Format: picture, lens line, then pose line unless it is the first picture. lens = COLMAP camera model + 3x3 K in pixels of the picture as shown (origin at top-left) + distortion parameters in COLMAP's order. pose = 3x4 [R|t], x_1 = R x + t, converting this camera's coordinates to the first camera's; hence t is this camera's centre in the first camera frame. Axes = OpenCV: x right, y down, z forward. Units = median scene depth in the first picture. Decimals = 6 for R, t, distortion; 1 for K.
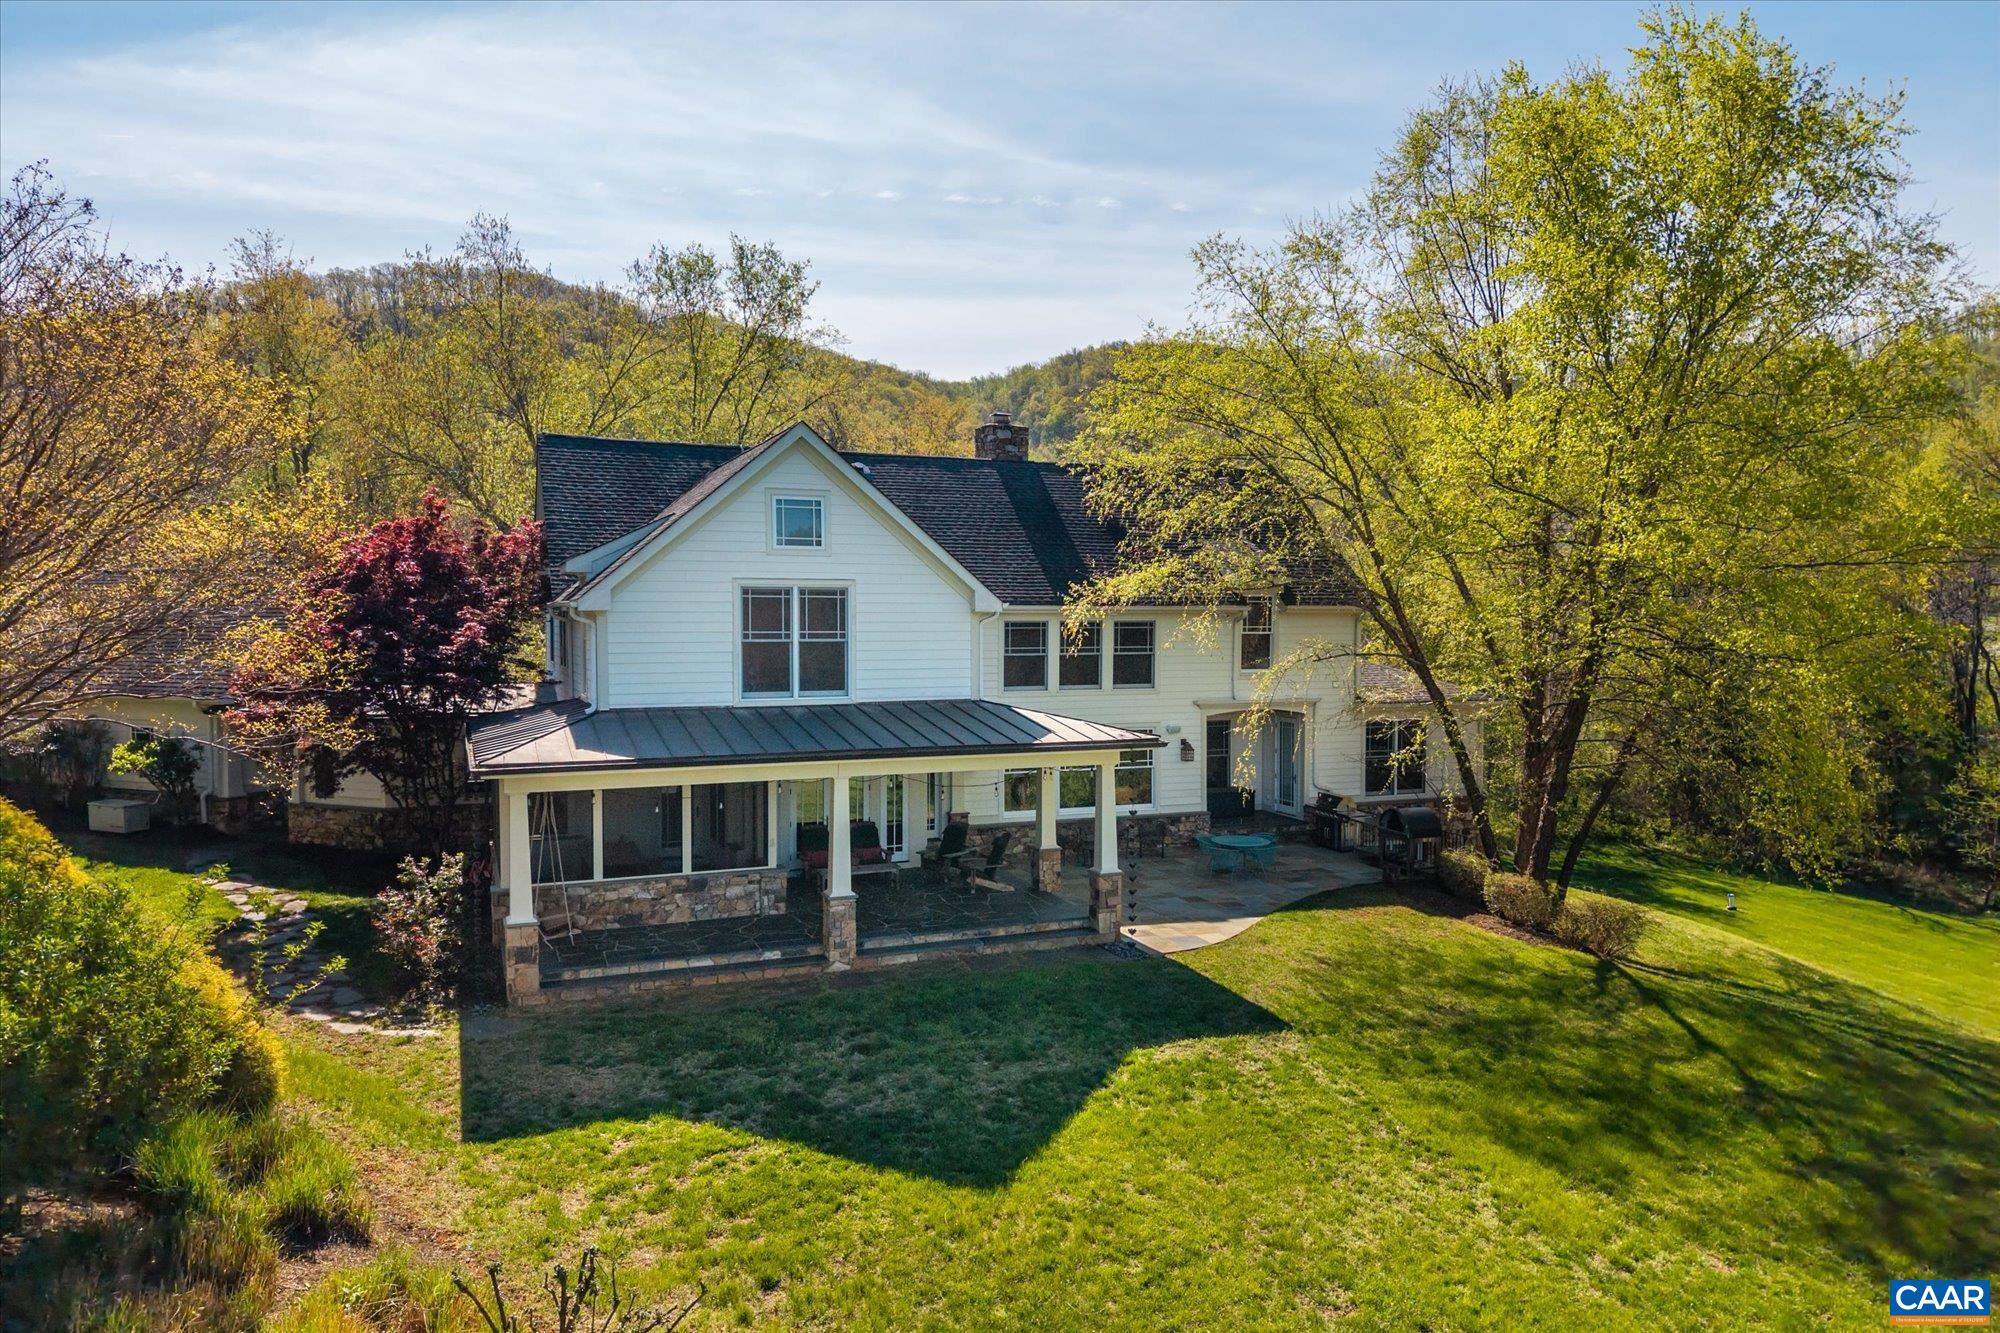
lens RADIAL K [[1370.6, 0, 1000.0], [0, 1370.6, 666.5], [0, 0, 1]] dist [0.024488, -0.003735]
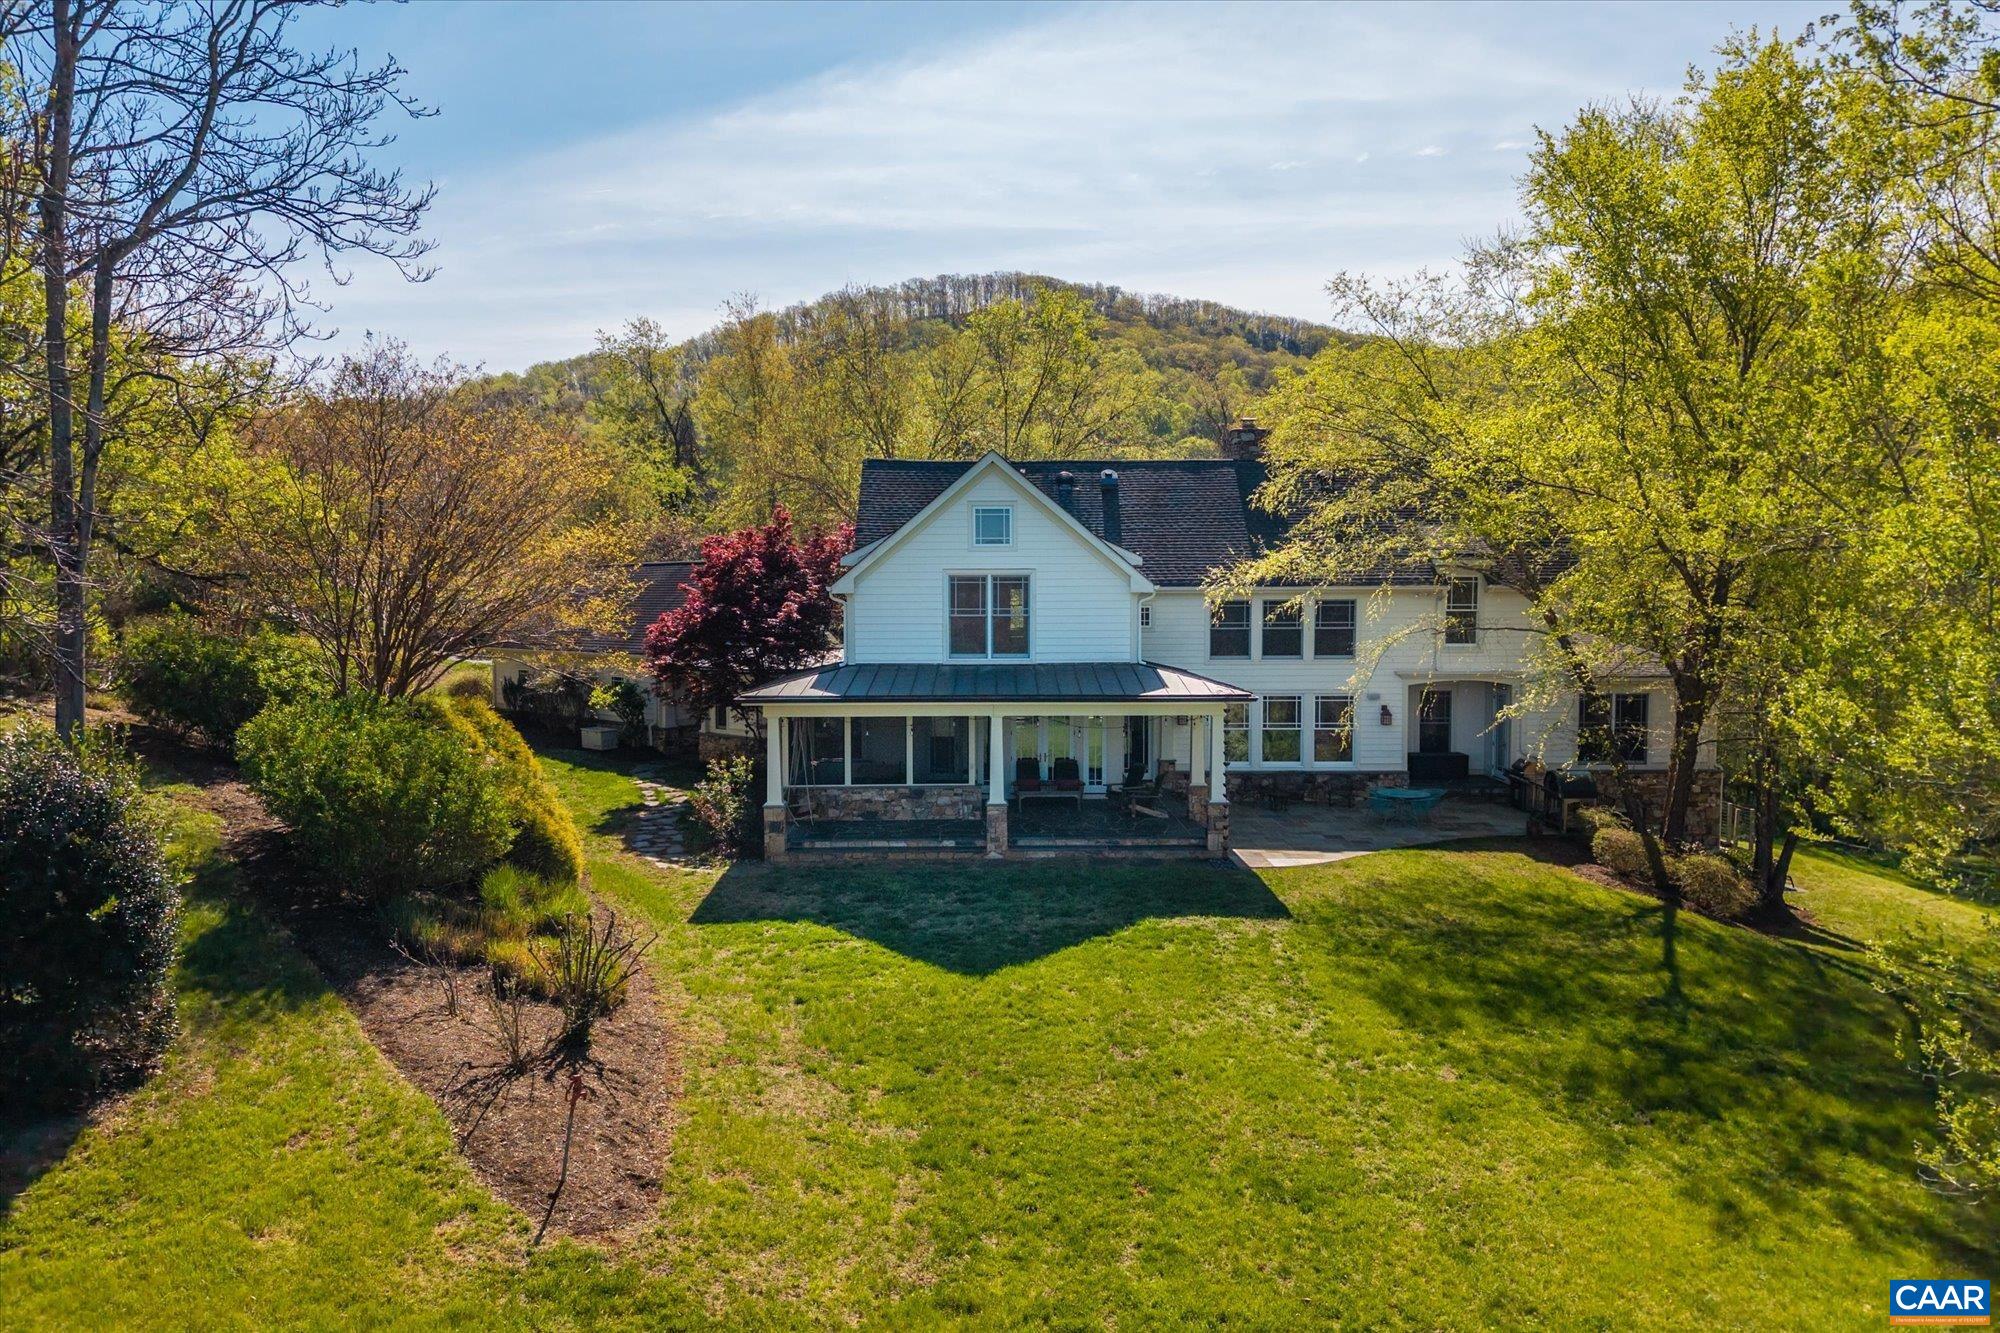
lens RADIAL K [[1338.8, 0, 975.8], [0, 1338.8, 698.2], [0, 0, 1]] dist [0.206275, -0.323986]
pose [[0.931162, 0.024702, -0.363767, 0.336791], [-0.011483, 0.999194, 0.038457, 0.012255], [0.364424, -0.031632, 0.930696, -0.232672]]
